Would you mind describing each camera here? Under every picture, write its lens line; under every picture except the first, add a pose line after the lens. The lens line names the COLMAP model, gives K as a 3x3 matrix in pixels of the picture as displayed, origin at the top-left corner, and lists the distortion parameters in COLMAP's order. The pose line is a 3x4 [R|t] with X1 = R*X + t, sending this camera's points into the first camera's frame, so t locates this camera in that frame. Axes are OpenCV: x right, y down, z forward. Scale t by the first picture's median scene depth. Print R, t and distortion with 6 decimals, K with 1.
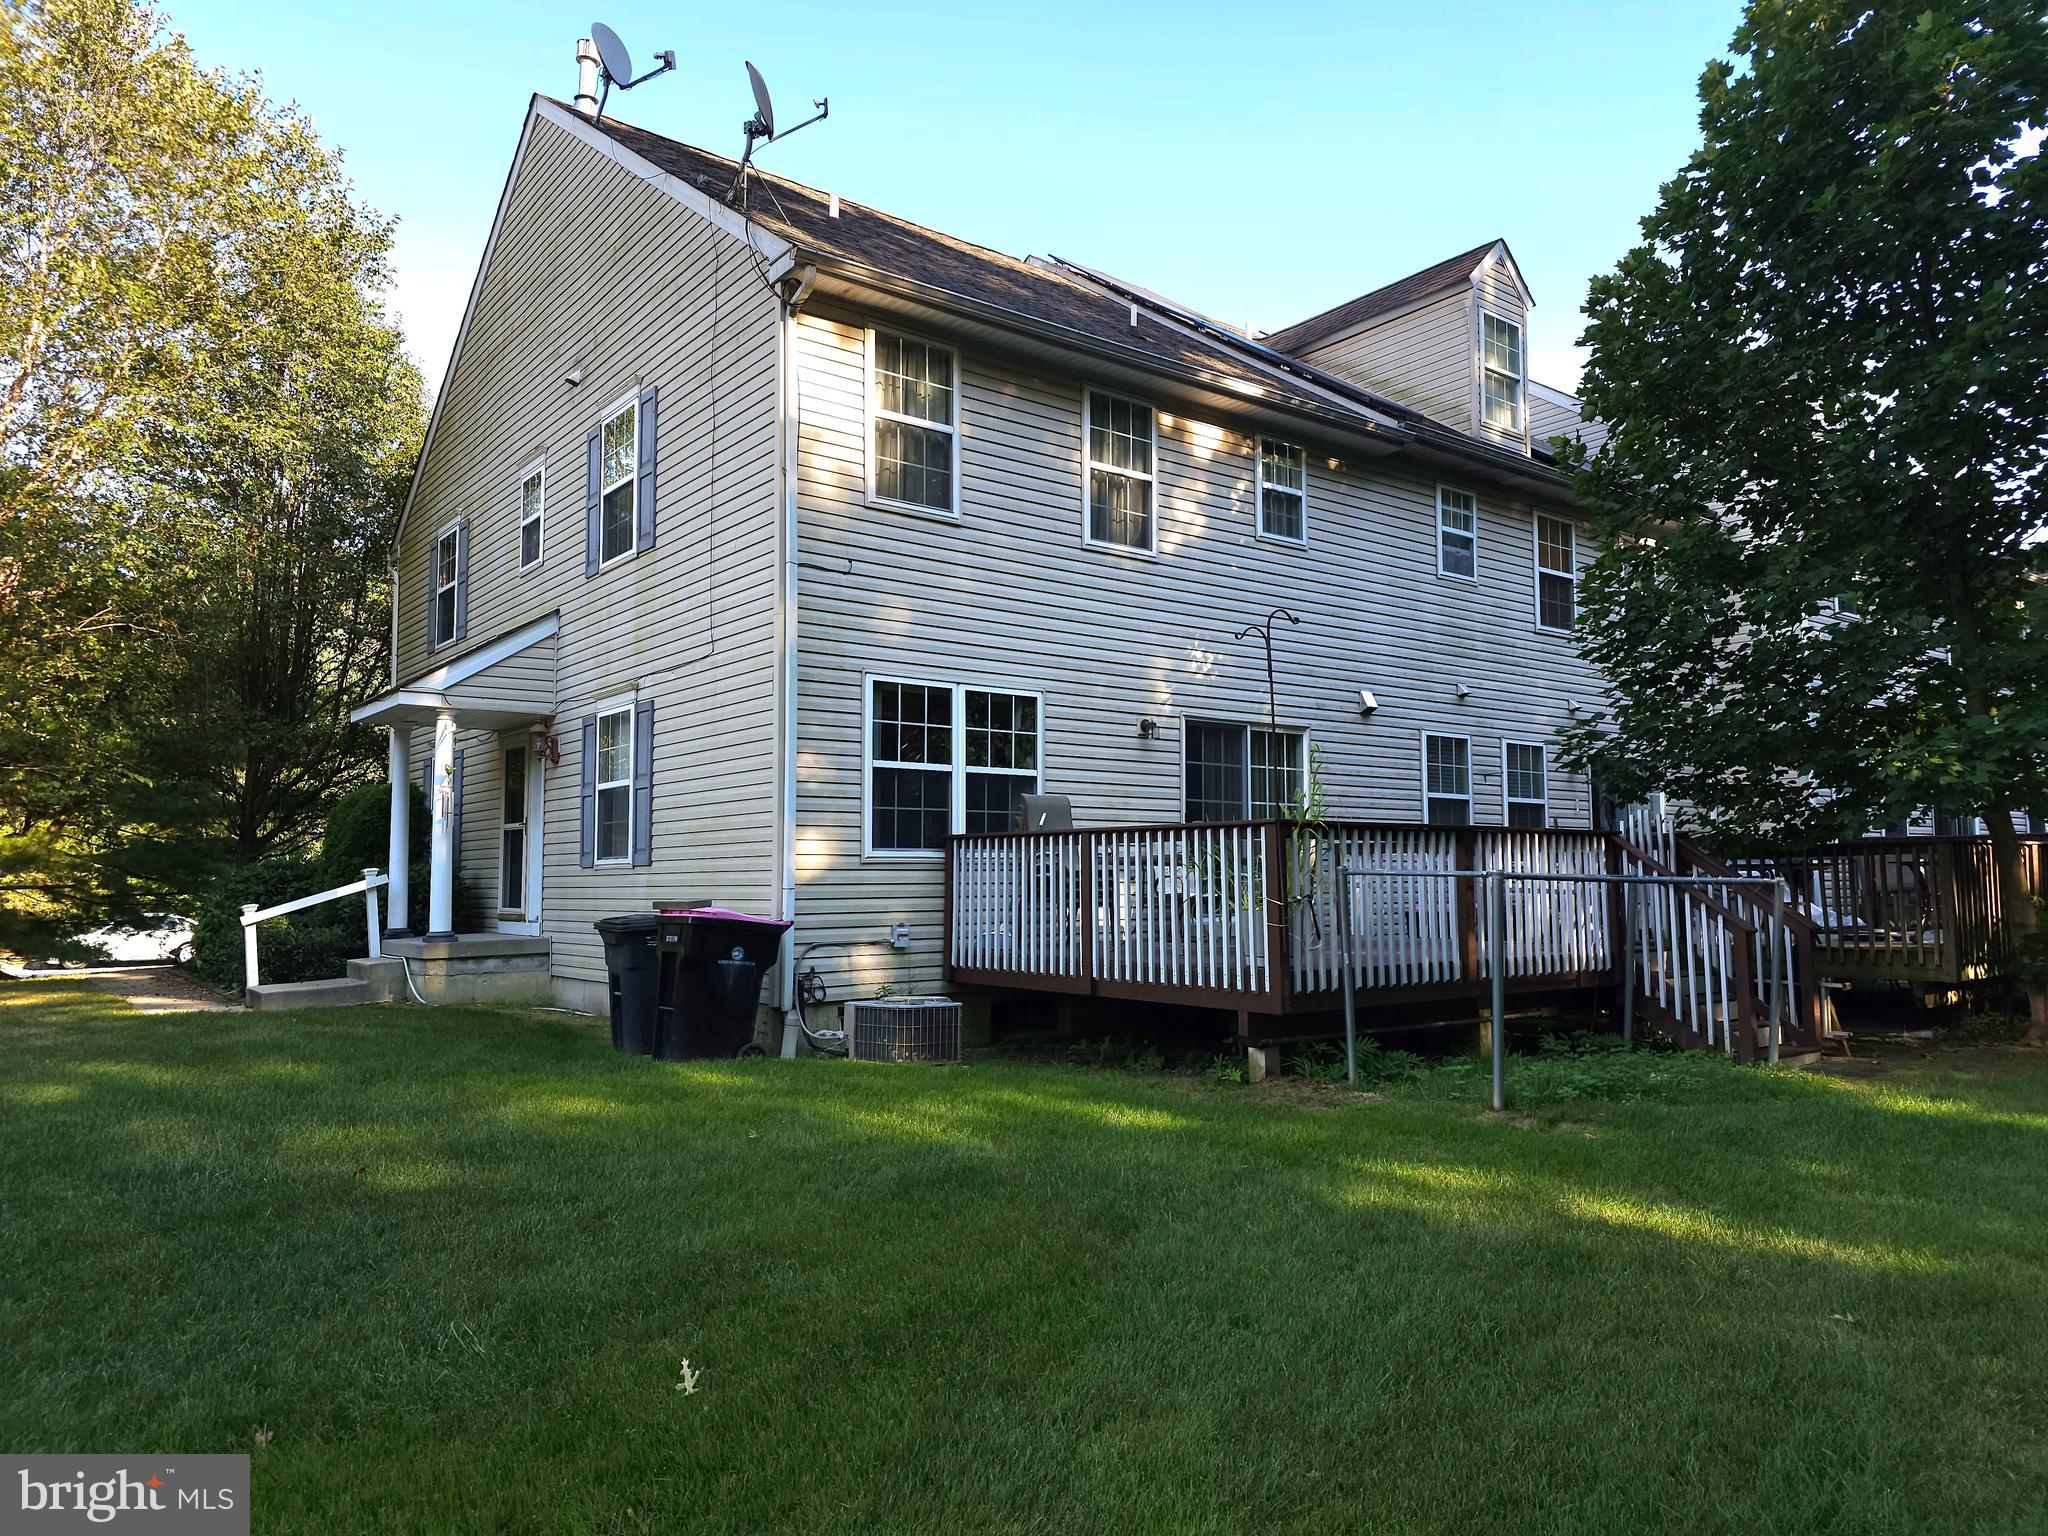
lens RADIAL K [[1357.0, 0, 1021.8], [0, 1357.0, 756.5], [0, 0, 1]] dist [0.002010, -0.001711]
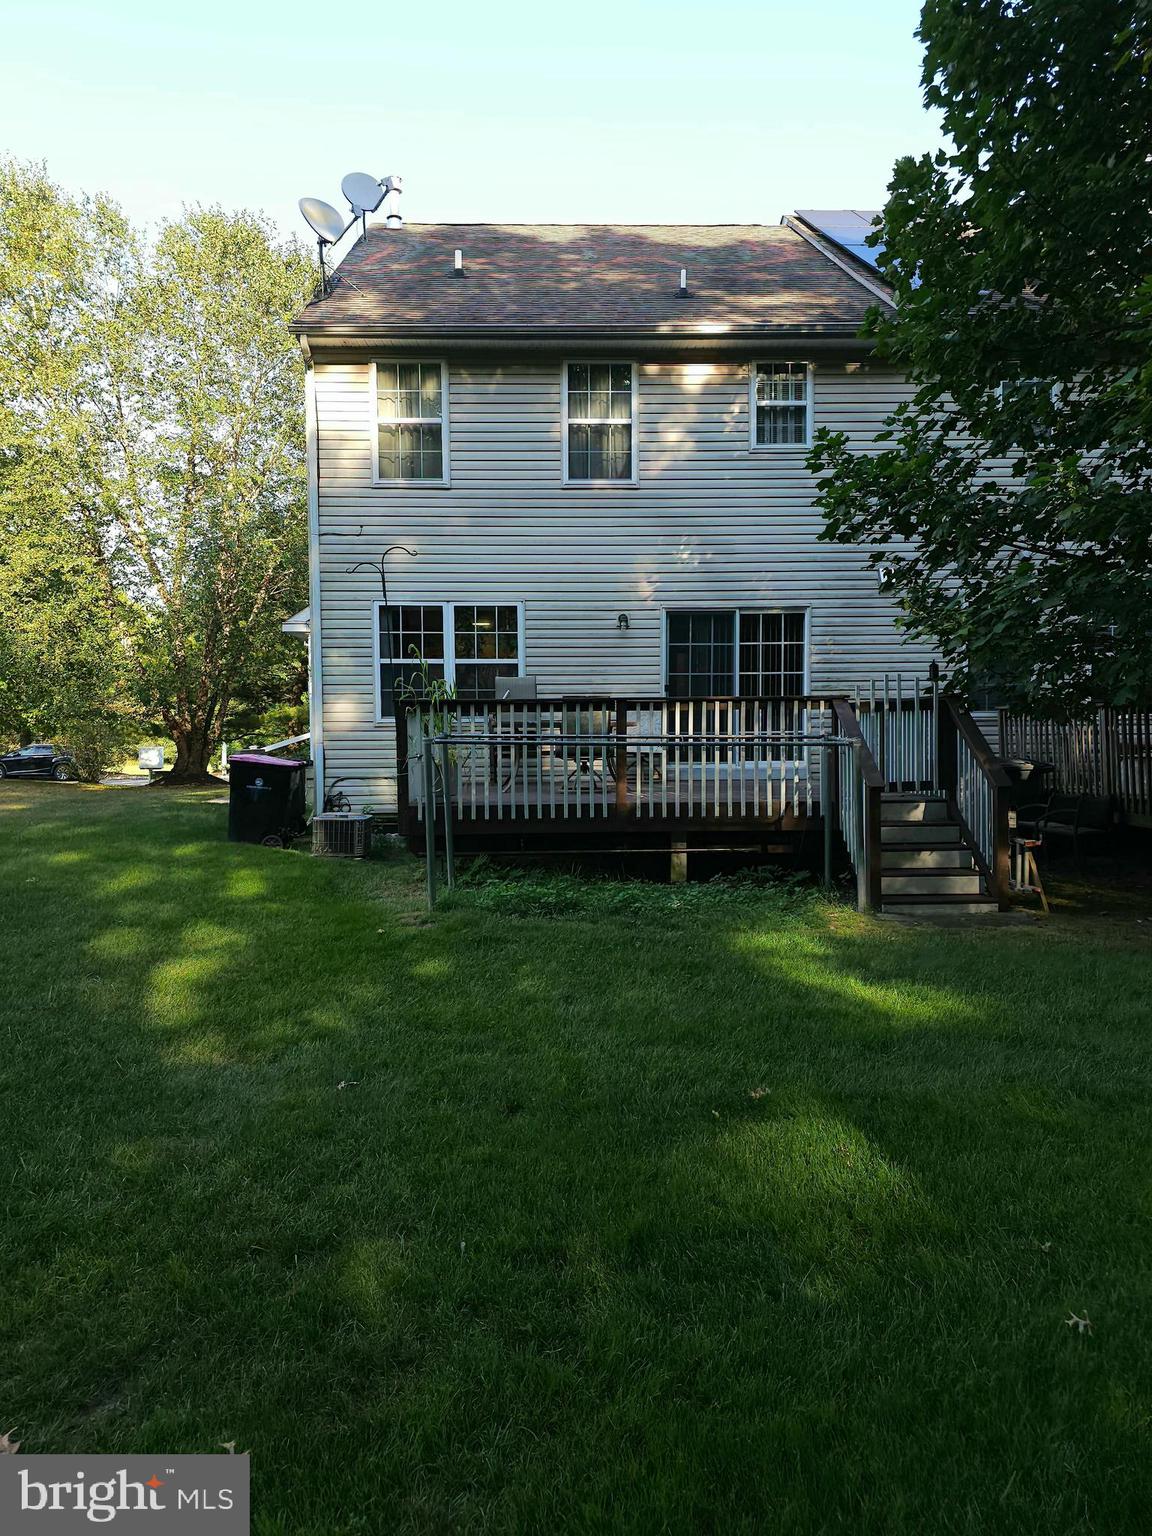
lens RADIAL K [[1017.7, 0, 576.0], [0, 1017.7, 768.0], [0, 0, 1]] dist [0.002010, -0.001711]
pose [[0.804286, 0.026442, -0.593654, 0.696759], [0.055286, 0.991347, 0.119057, 0.000286], [0.591665, -0.128576, 0.795864, 0.192913]]
